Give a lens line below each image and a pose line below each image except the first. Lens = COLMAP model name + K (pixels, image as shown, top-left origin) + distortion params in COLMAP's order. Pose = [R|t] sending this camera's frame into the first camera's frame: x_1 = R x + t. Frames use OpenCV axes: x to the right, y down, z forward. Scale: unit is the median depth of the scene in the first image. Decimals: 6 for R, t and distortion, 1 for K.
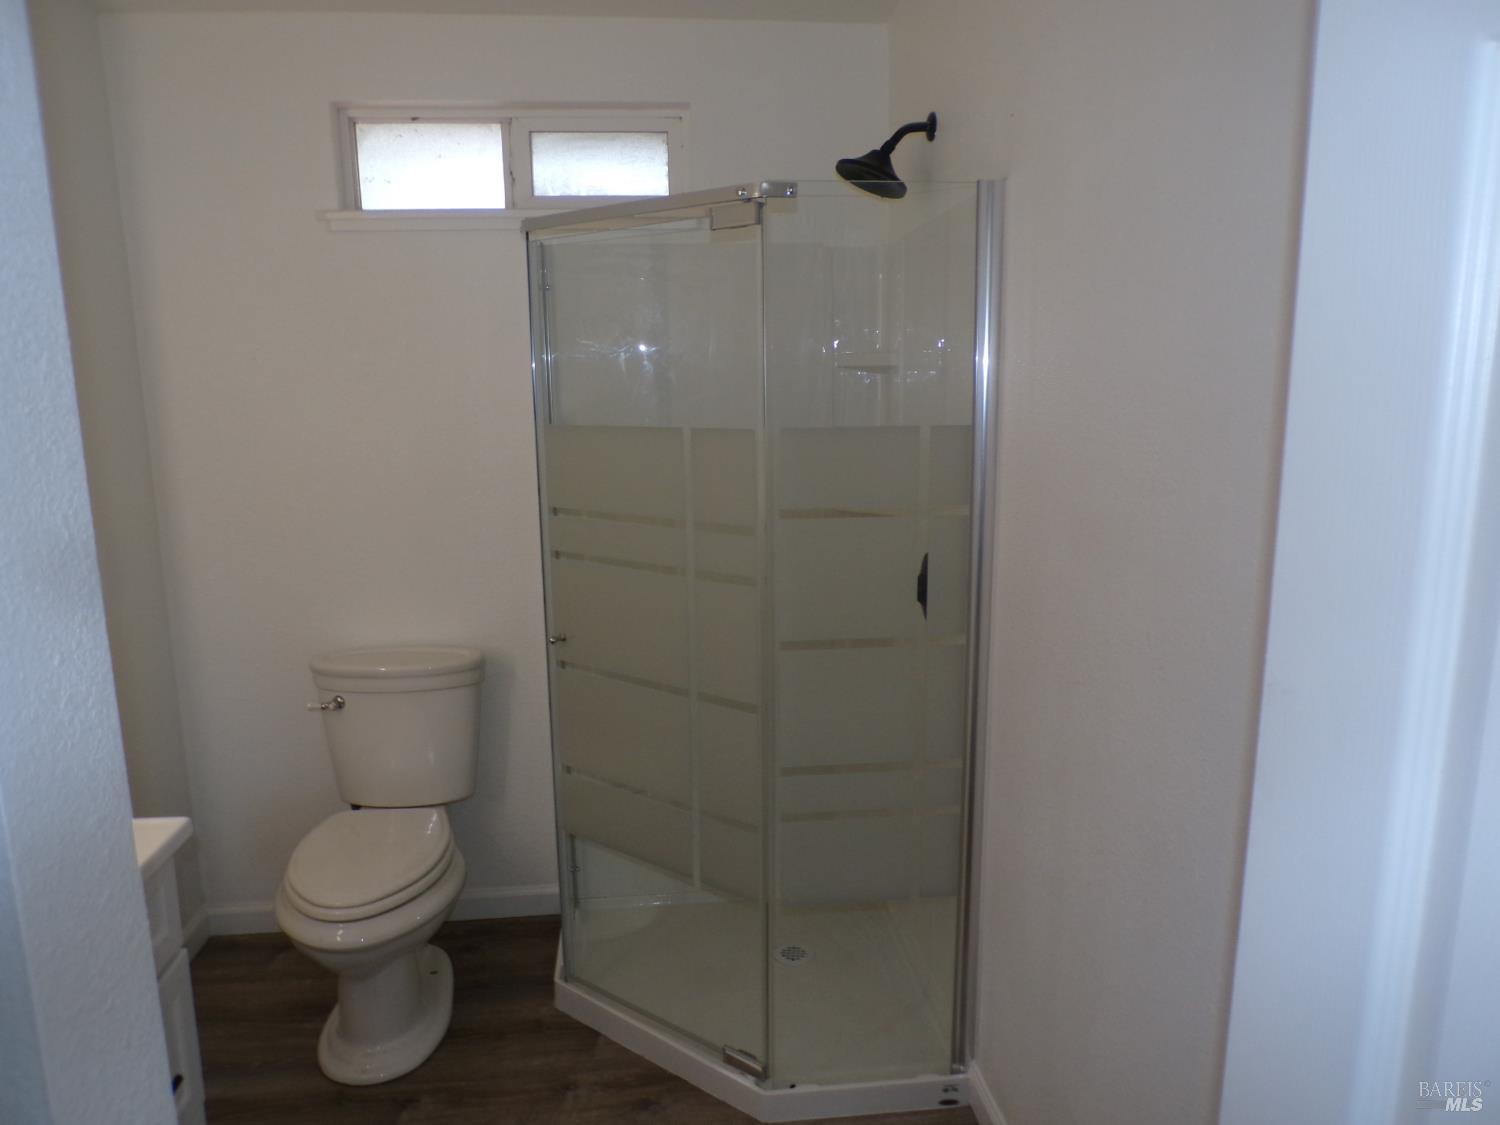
lens RADIAL K [[1005.4, 0, 742.2], [0, 1005.4, 570.4], [0, 0, 1]] dist [-0.041829, 0.014975]
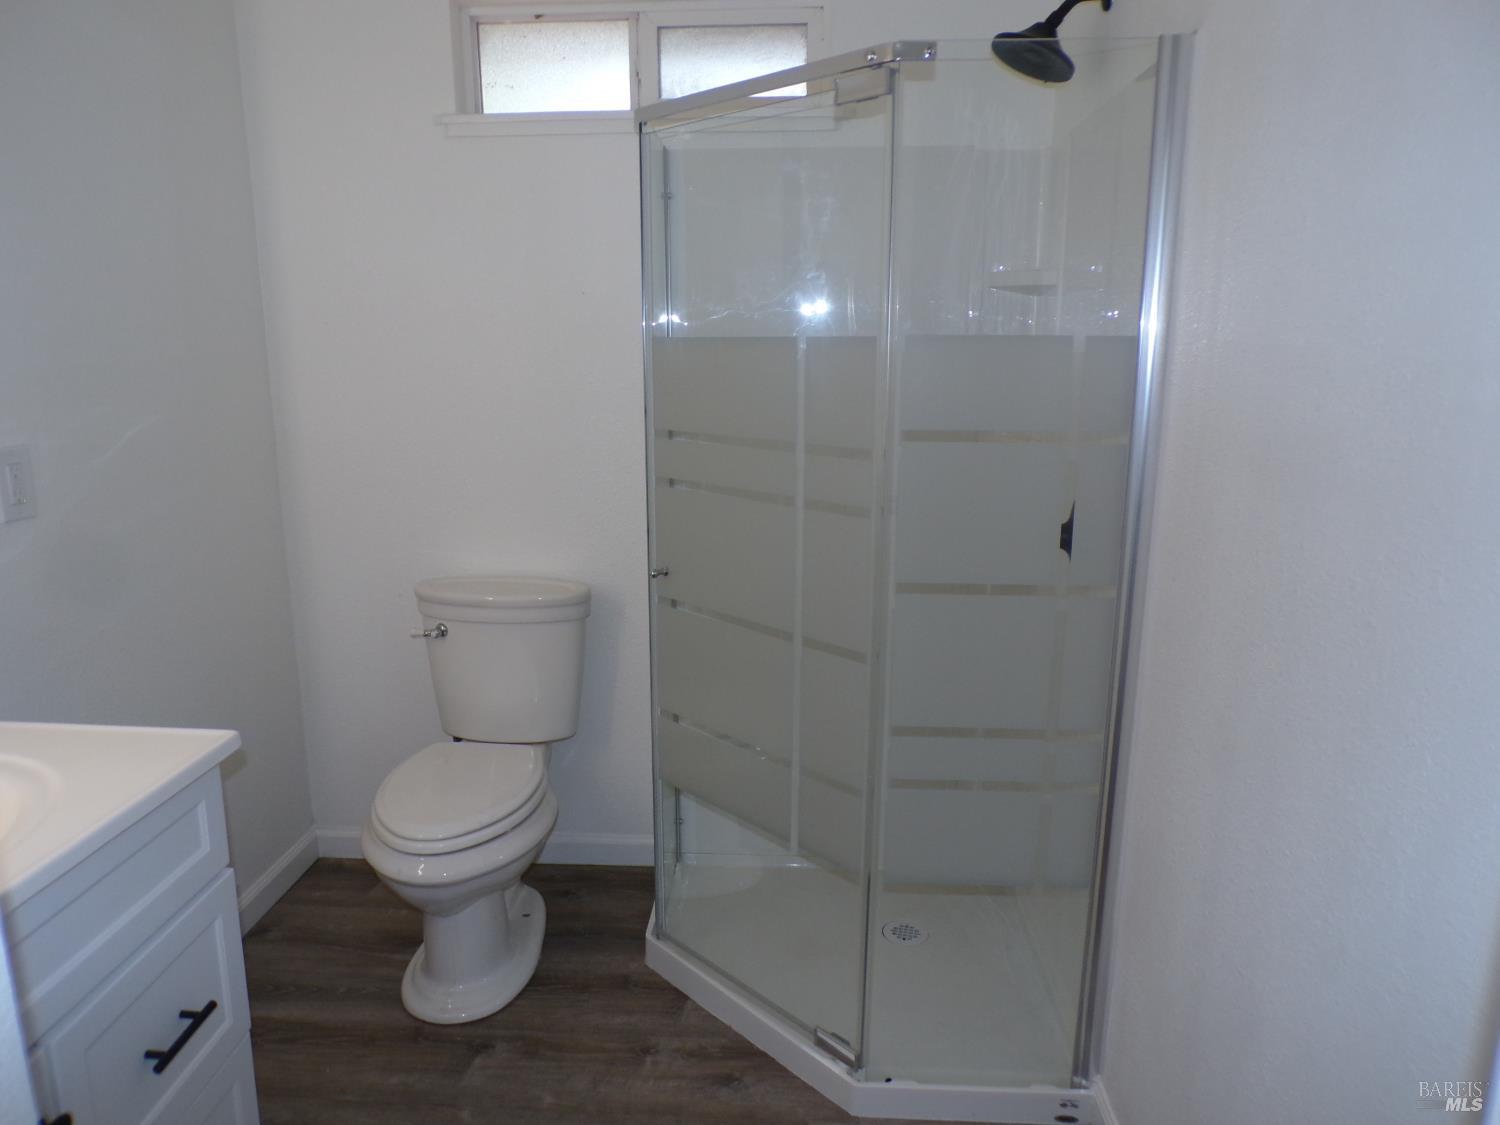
lens RADIAL K [[1005.4, 0, 742.2], [0, 1005.4, 570.4], [0, 0, 1]] dist [-0.041829, 0.014975]
pose [[0.987182, 0.048051, -0.152191, 0.032515], [-0.042532, 0.998321, 0.039315, 0.026358], [0.153825, -0.032338, 0.987569, 0.098527]]
